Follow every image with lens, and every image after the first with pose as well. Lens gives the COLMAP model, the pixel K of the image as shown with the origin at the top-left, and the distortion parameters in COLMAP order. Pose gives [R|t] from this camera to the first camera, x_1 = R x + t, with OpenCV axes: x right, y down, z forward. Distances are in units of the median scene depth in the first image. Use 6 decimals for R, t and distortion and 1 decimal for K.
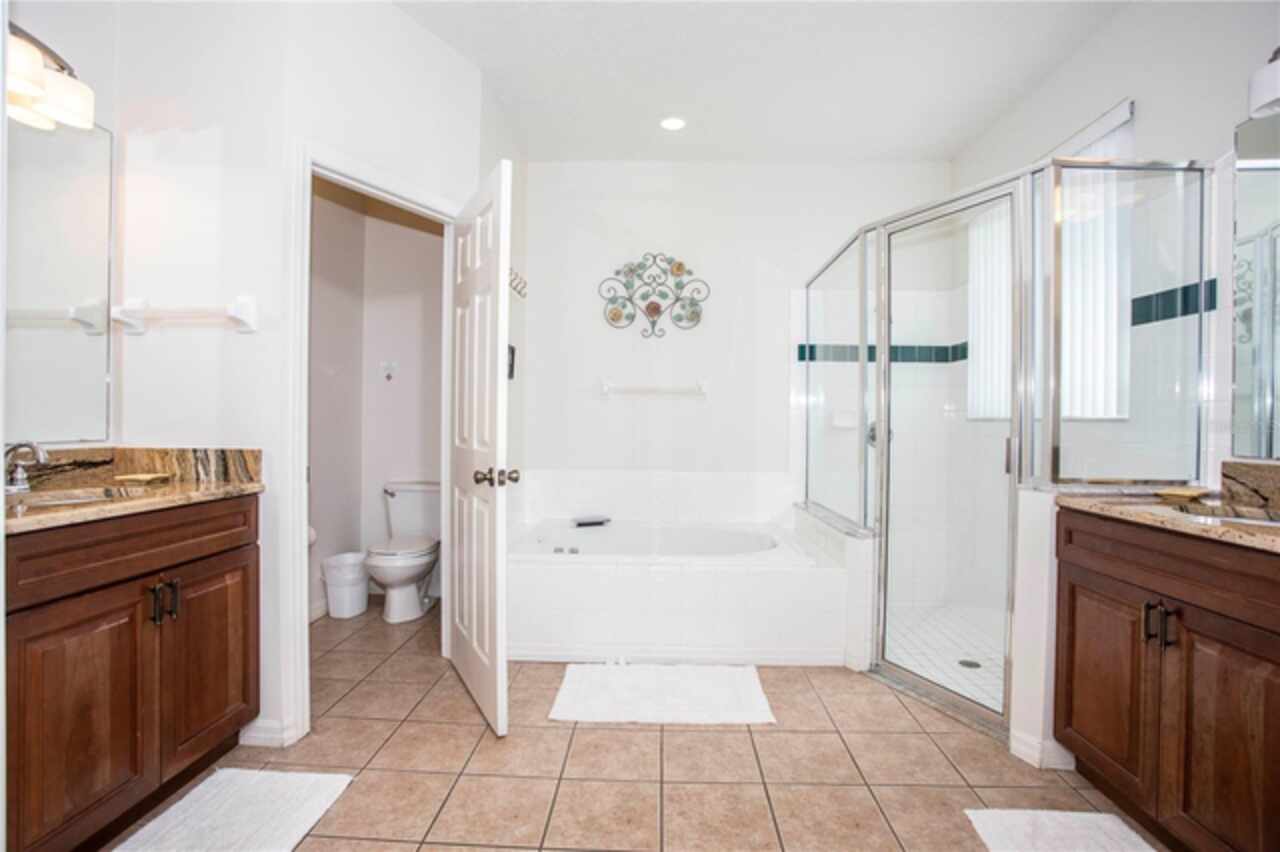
lens RADIAL K [[618.6, 0, 640.0], [0, 618.6, 426.0], [0, 0, 1]] dist [-0.067982, 0.026257]
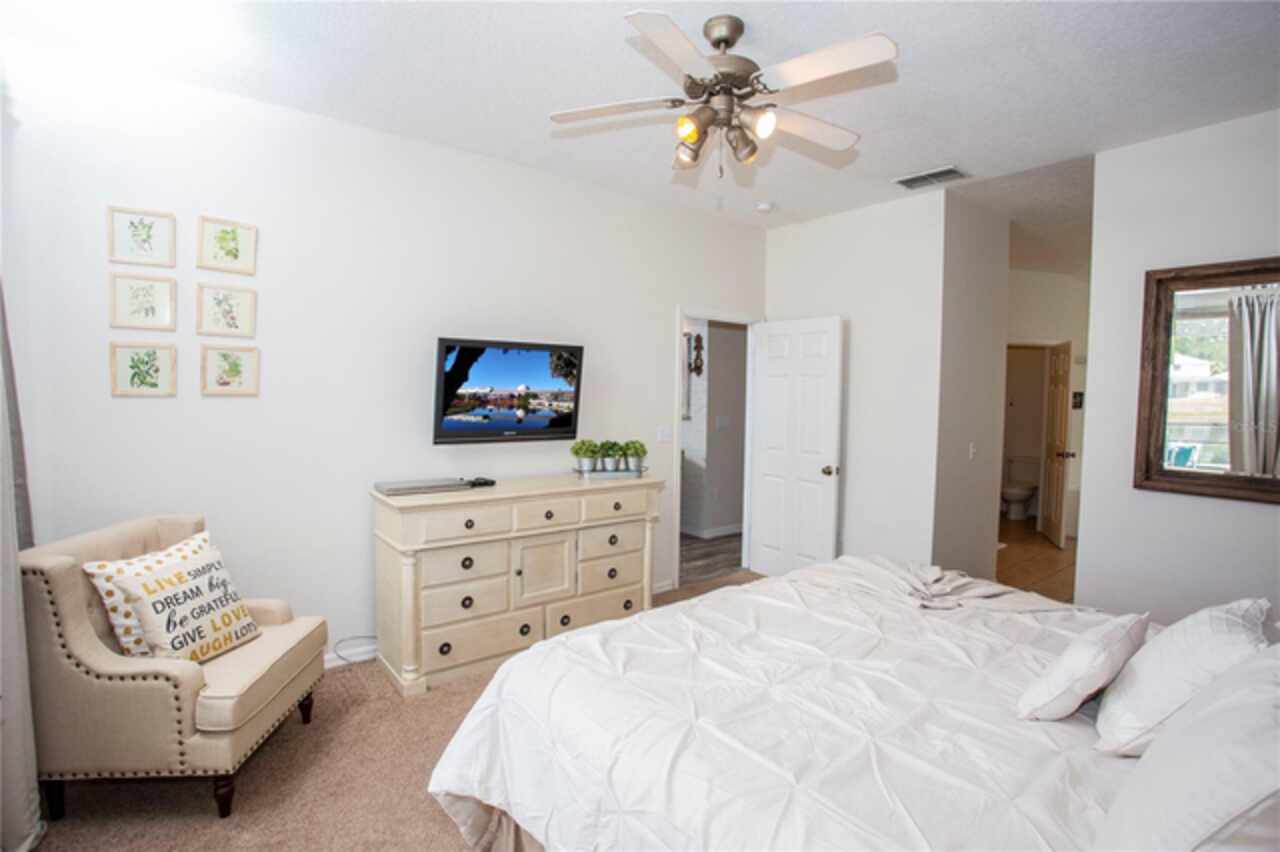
lens RADIAL K [[618.6, 0, 640.0], [0, 618.6, 426.0], [0, 0, 1]] dist [-0.067982, 0.026257]
pose [[0.639593, 0.046252, -0.767321, 0.409822], [-0.013632, 0.998714, 0.048837, -0.108804], [0.768593, -0.020776, 0.639401, -1.470958]]
